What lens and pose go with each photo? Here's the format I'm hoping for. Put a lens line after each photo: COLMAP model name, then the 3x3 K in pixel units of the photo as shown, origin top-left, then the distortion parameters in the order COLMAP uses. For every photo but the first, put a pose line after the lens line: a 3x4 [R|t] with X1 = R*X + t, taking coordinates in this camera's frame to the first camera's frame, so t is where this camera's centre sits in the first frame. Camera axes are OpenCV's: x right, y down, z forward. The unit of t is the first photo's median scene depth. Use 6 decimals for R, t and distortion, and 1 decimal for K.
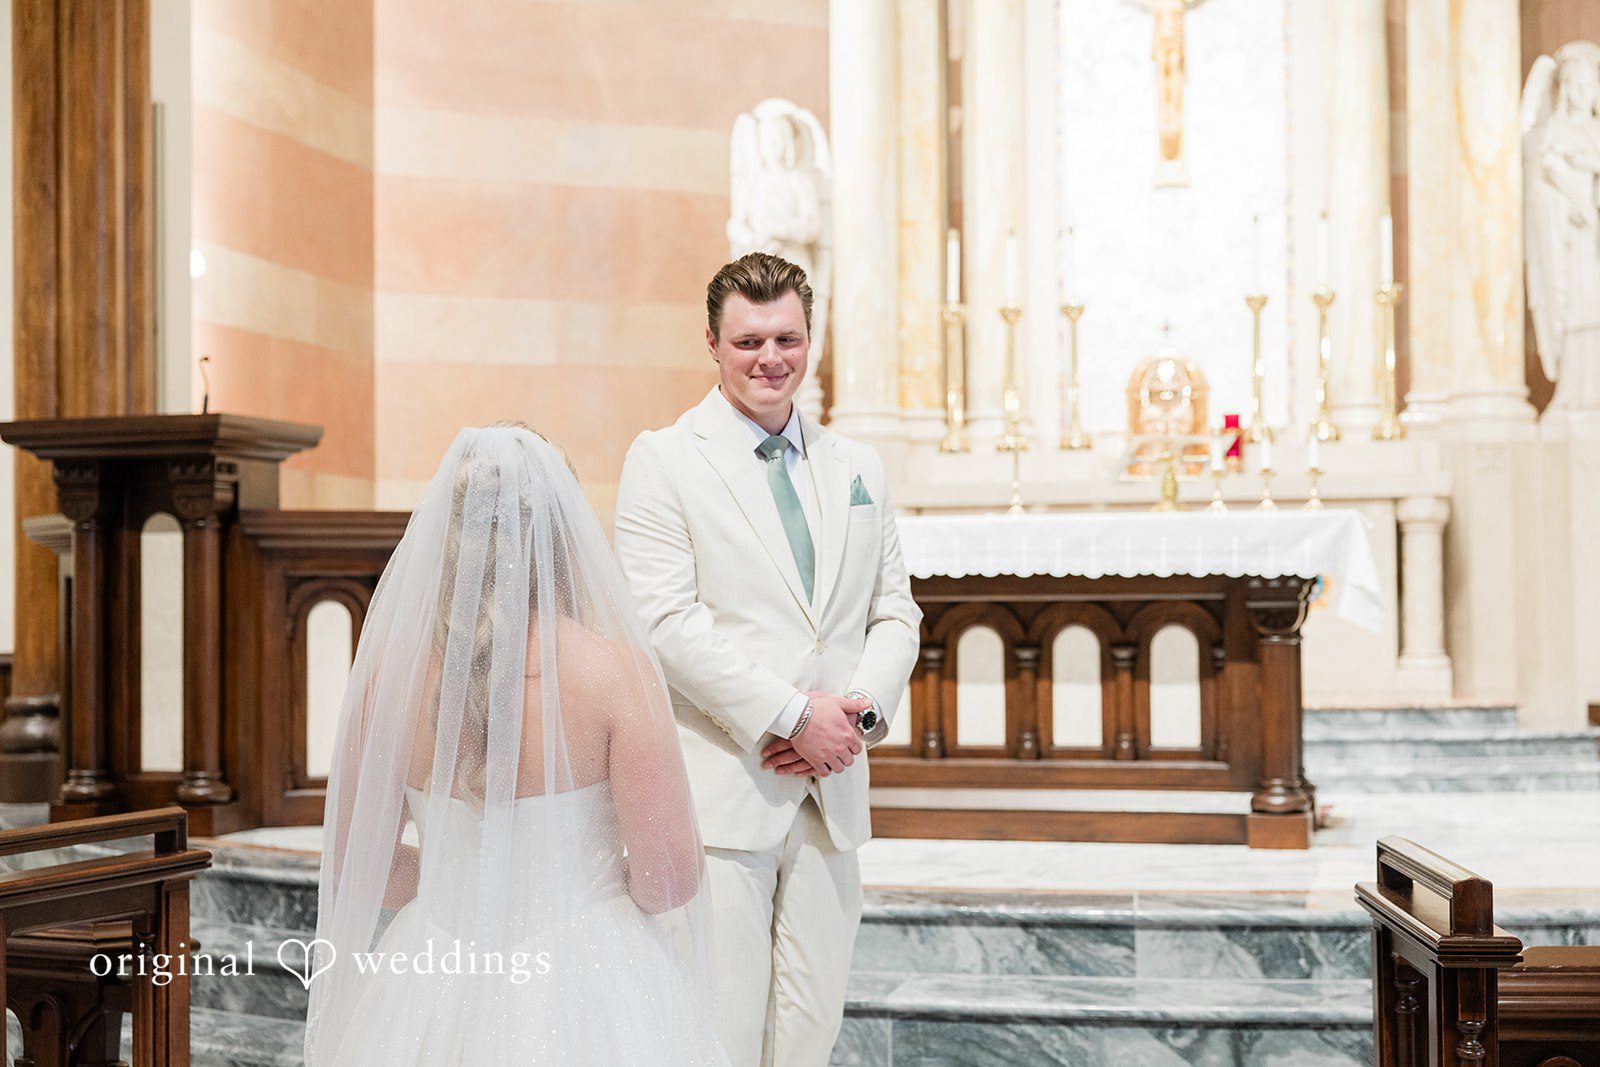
lens RADIAL K [[2342.7, 0, 782.1], [0, 2342.7, 550.8], [0, 0, 1]] dist [0.010593, 0.000000]
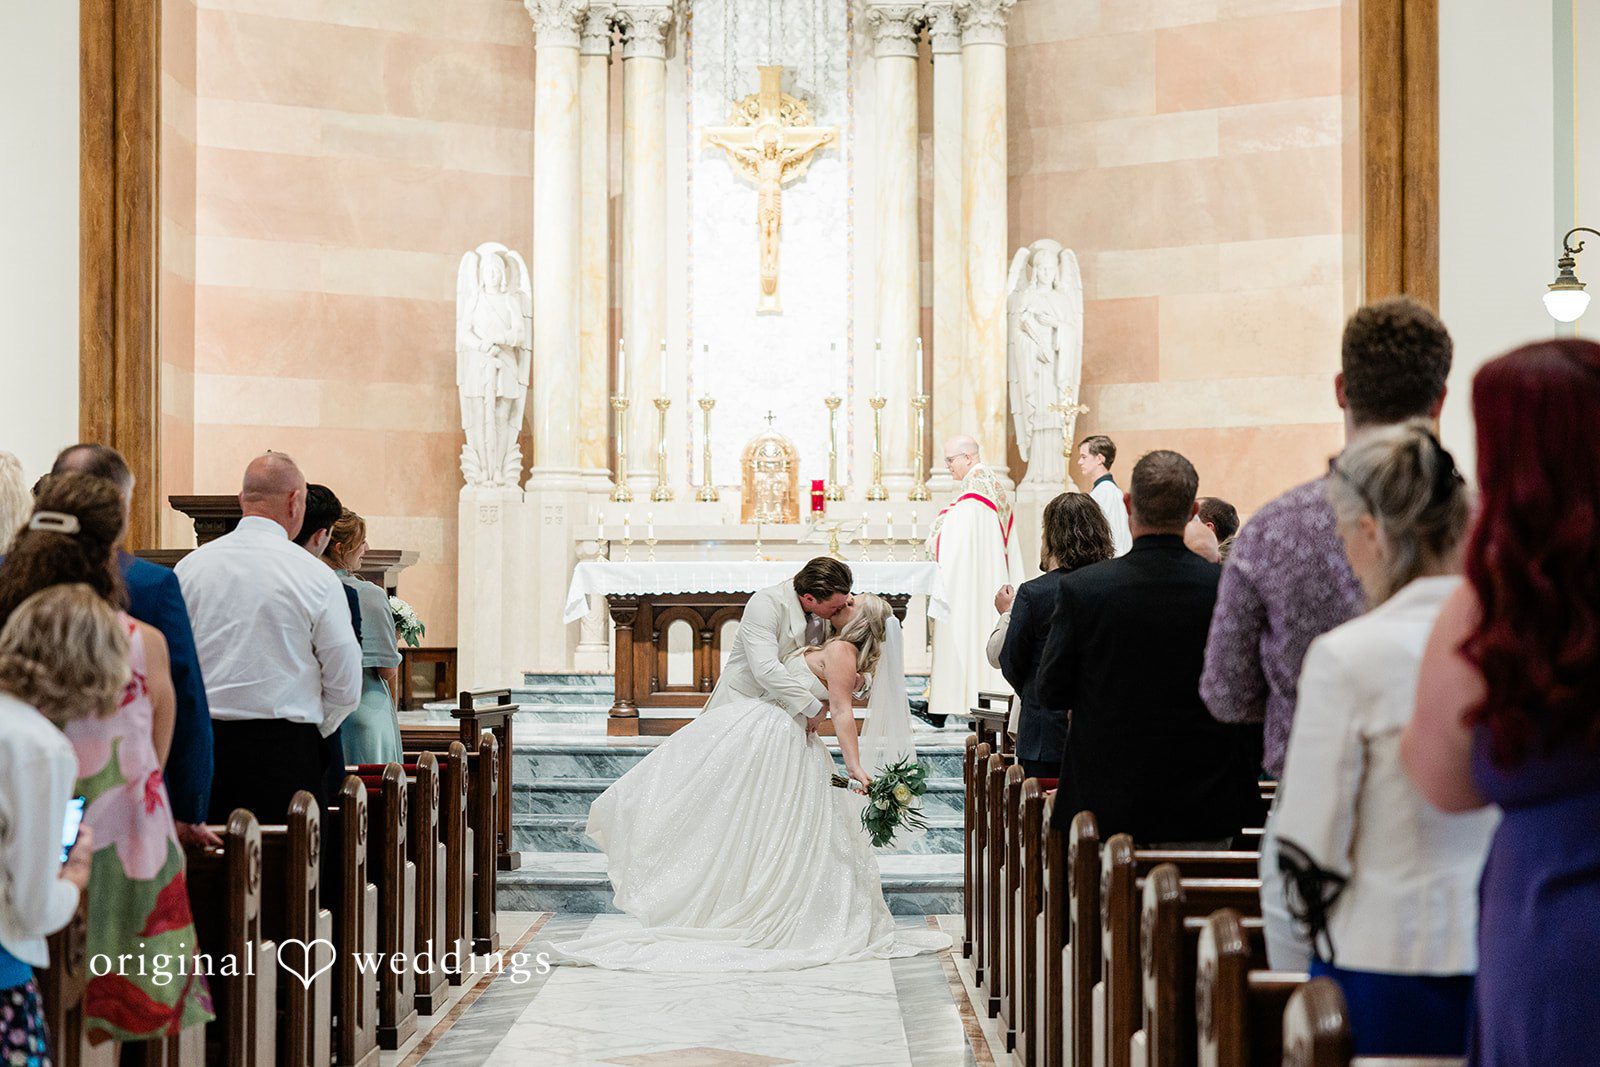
lens RADIAL K [[3065.7, 0, 800.7], [0, 3065.7, 533.8], [0, 0, 1]] dist [-0.003249, 0.000000]
pose [[0.967873, 0.014285, 0.251035, -0.303028], [-0.013547, 0.999897, -0.004668, -0.015820], [-0.251076, 0.001118, 0.967967, -0.864924]]
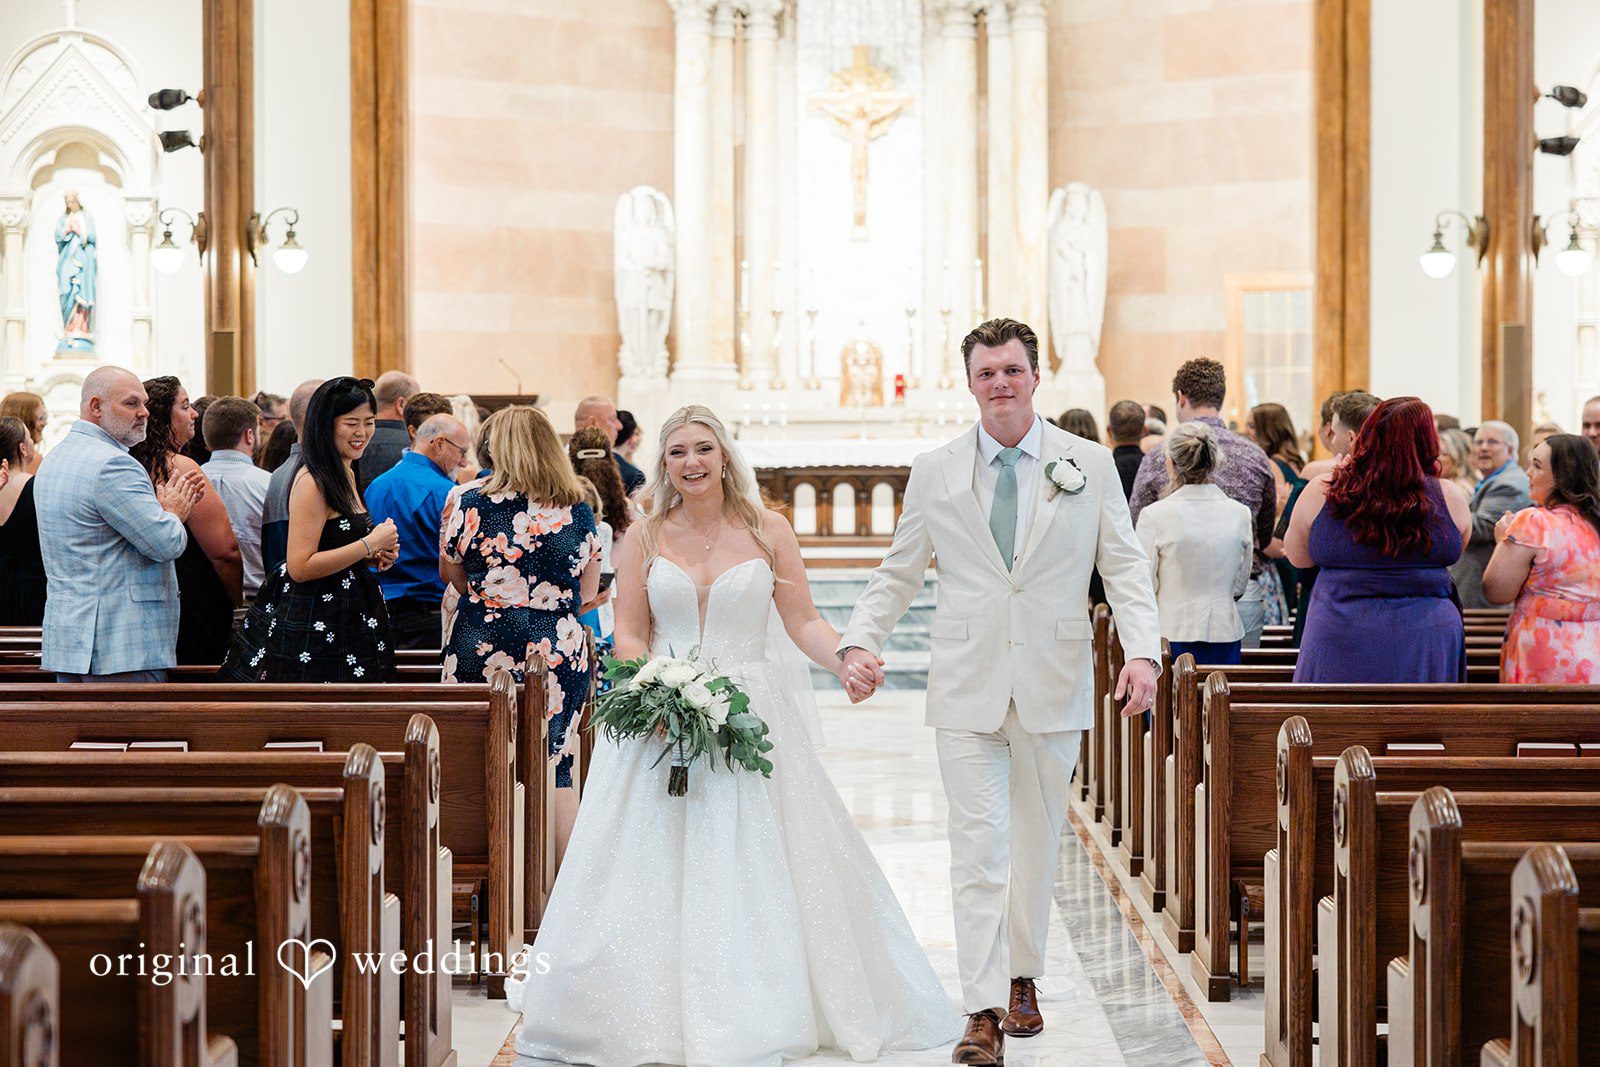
lens RADIAL K [[3065.7, 0, 802.2], [0, 3065.7, 479.2], [0, 0, 1]] dist [-0.003249, 0.000000]
pose [[0.971510, 0.004710, 0.236951, -0.471937], [-0.011354, 0.999580, 0.026681, -0.038363], [-0.236726, -0.028612, 0.971155, -1.390896]]
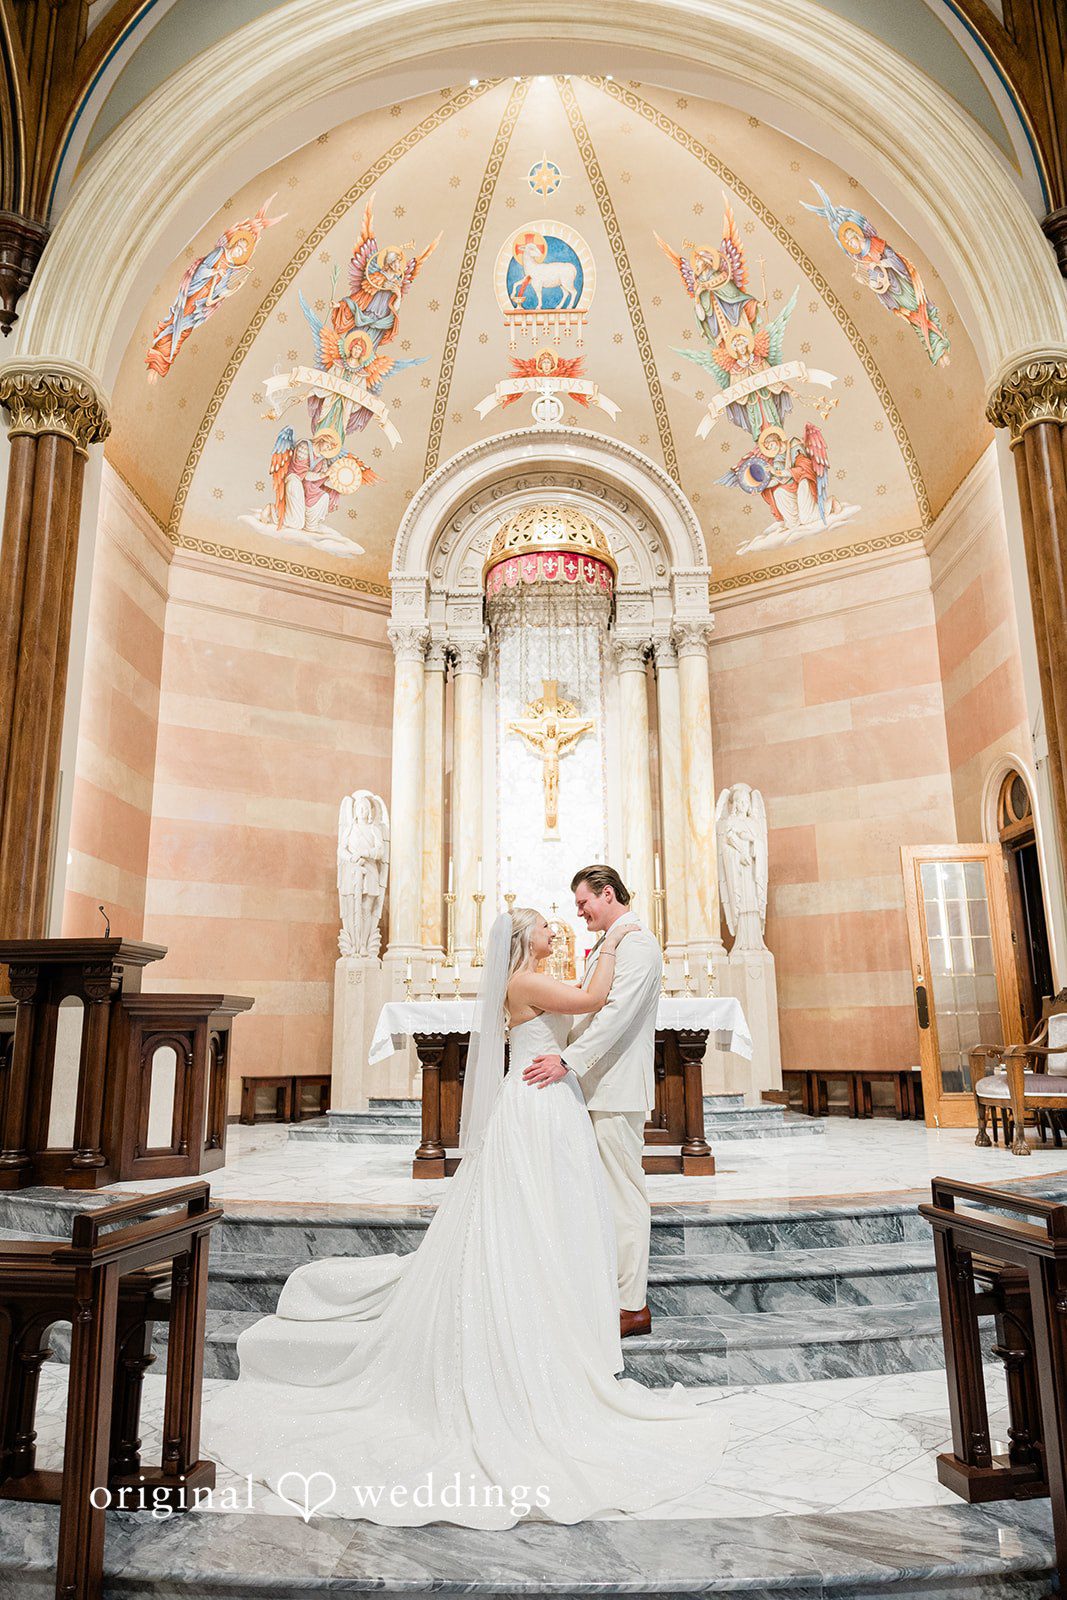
lens RADIAL K [[1093.0, 0, 544.7], [0, 1093.0, 801.7], [0, 0, 1]] dist [0.003630, 0.000604]
pose [[0.967826, 0.049984, 0.246607, -0.090858], [-0.001435, 0.981151, -0.193235, -0.000169], [-0.251617, 0.186664, 0.949655, 0.072391]]
